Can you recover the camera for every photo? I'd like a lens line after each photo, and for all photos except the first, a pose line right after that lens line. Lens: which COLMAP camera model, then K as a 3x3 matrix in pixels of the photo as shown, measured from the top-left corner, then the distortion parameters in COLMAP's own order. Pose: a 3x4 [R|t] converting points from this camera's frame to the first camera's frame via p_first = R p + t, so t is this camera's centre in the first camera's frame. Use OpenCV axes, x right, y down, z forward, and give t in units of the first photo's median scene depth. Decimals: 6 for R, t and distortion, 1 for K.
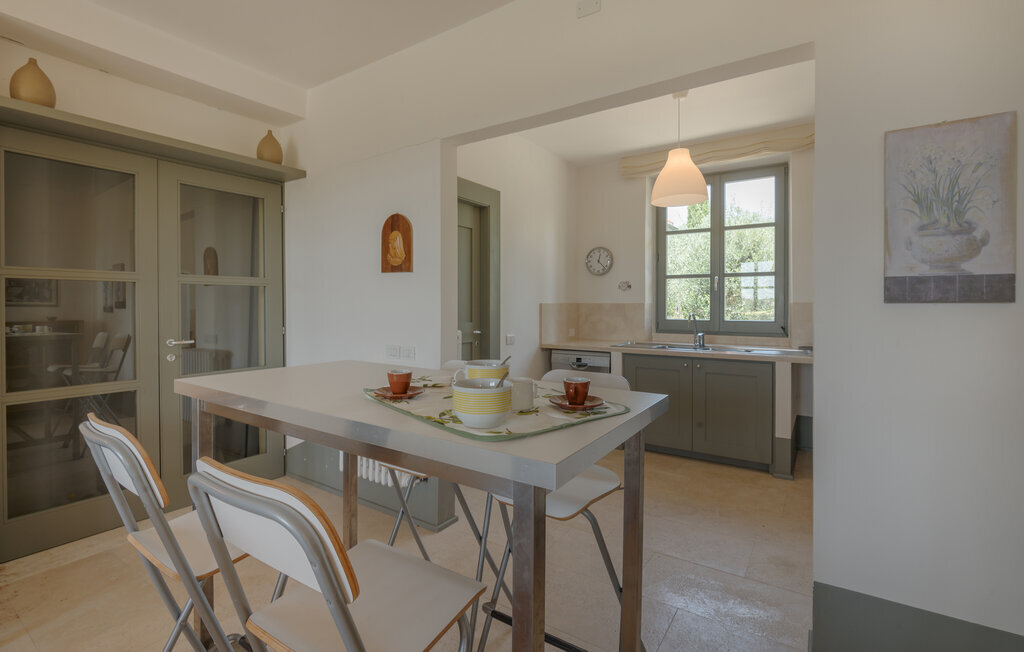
lens RADIAL K [[472.4, 0, 509.8], [0, 472.4, 306.2], [0, 0, 1]] dist [-0.000326, -0.000275]
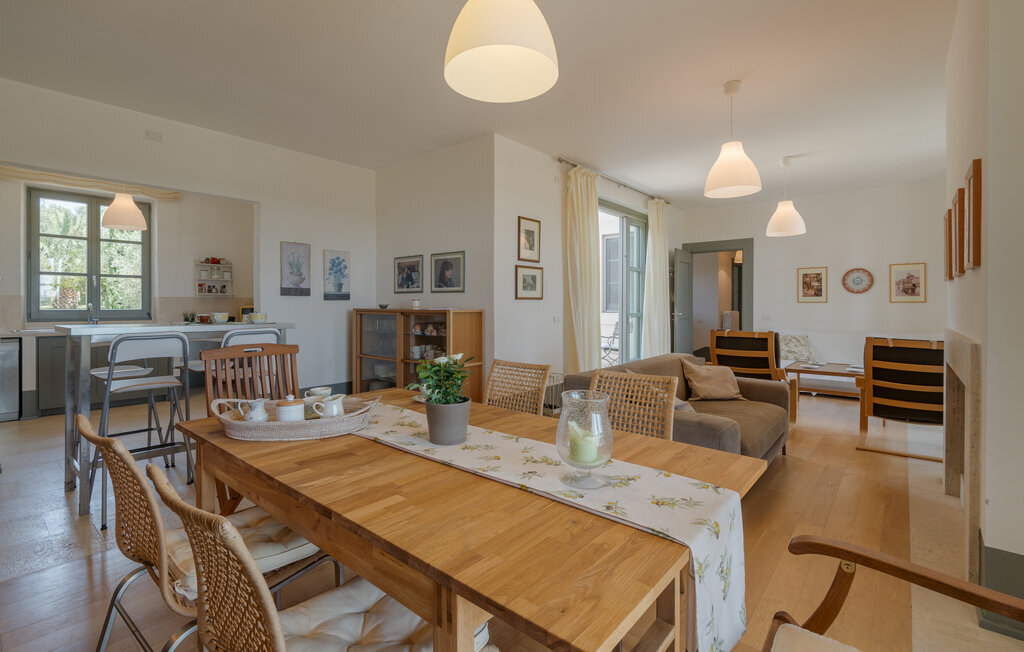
lens RADIAL K [[472.4, 0, 509.8], [0, 472.4, 306.2], [0, 0, 1]] dist [-0.000326, -0.000275]
pose [[0.123397, -0.002203, 0.992355, -0.795288], [0.002363, 0.999995, 0.001926, 0.023016], [-0.992355, 0.002107, 0.123402, -0.332912]]
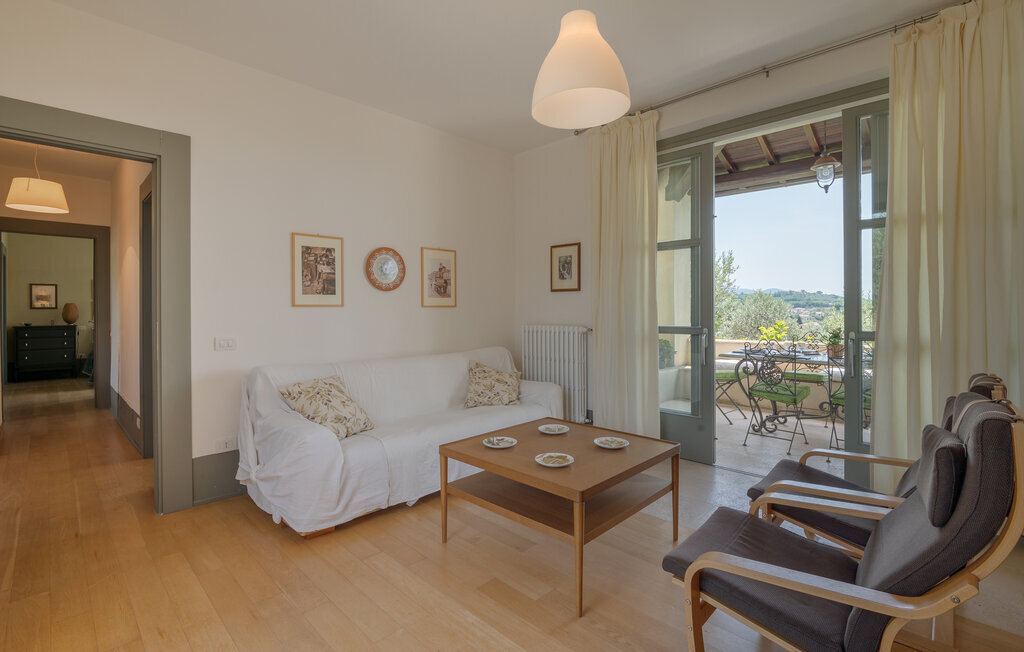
lens RADIAL K [[461.8, 0, 494.5], [0, 461.8, 313.9], [0, 0, 1]] dist [-0.007777, -0.000007]
pose [[-0.981266, 0.003456, 0.192627, 0.472361], [0.005958, 0.999905, 0.012408, 0.020433], [-0.192566, 0.013323, -0.981194, -0.452604]]
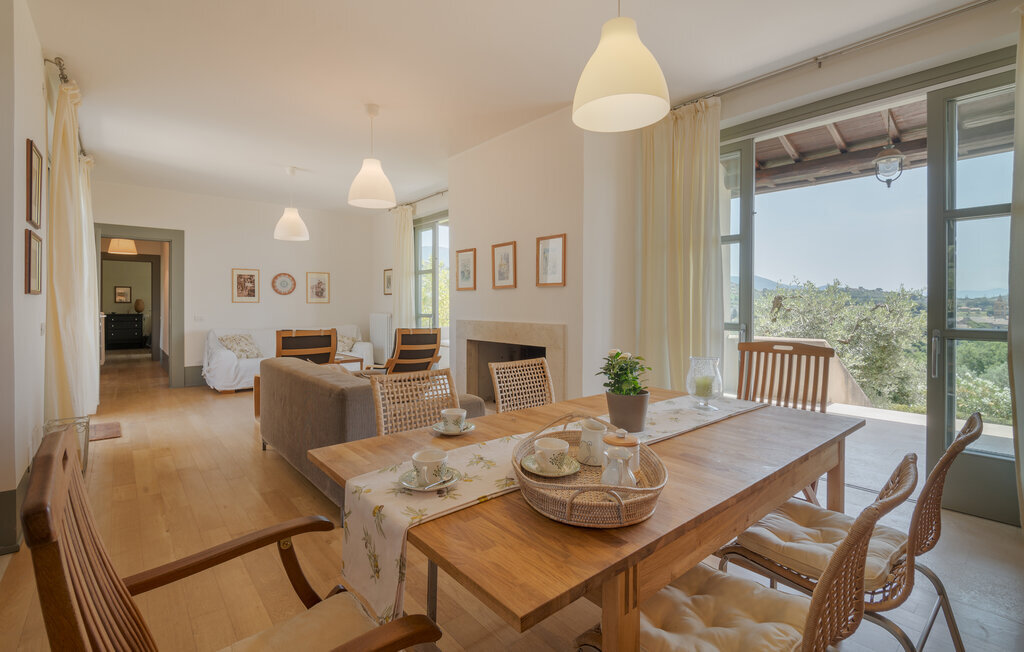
lens RADIAL K [[468.1, 0, 512.2], [0, 468.1, 308.3], [0, 0, 1]] dist [-0.019392, -0.000413]
pose [[-0.965256, -0.001833, 0.261298, -0.426454], [0.000528, 0.999960, 0.008965, 0.022183], [-0.261304, 0.008791, -0.965216, 0.188417]]
